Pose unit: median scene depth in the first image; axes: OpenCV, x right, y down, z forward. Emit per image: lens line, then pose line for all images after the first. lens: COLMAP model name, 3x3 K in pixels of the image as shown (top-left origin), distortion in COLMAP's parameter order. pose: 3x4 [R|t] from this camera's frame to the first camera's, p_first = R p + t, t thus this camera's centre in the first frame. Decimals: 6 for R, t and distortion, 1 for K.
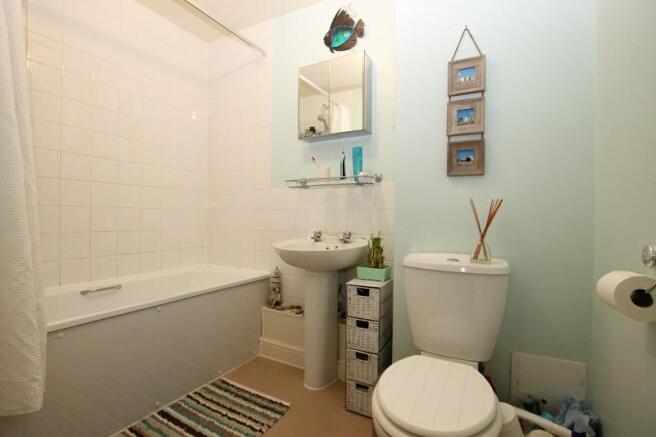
lens RADIAL K [[304.9, 0, 328.0], [0, 304.9, 218.5], [0, 0, 1]] dist [-0.028093, 0.001104]
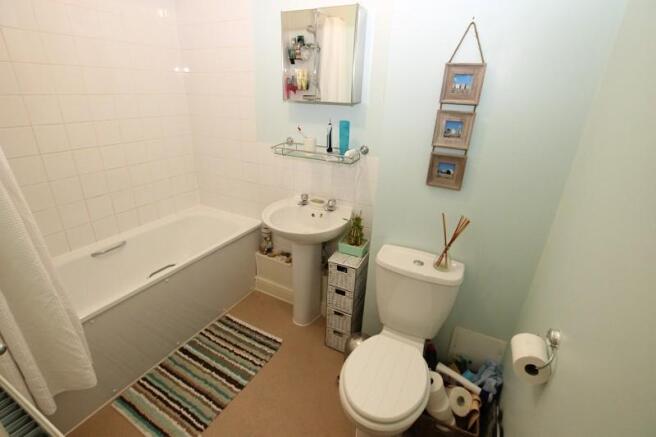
lens RADIAL K [[304.9, 0, 328.0], [0, 304.9, 218.5], [0, 0, 1]] dist [-0.028093, 0.001104]
pose [[0.999462, 0.016201, 0.028517, 0.025185], [-0.025815, 0.924906, 0.379319, -0.370756], [-0.020230, -0.379851, 0.924826, -0.001627]]
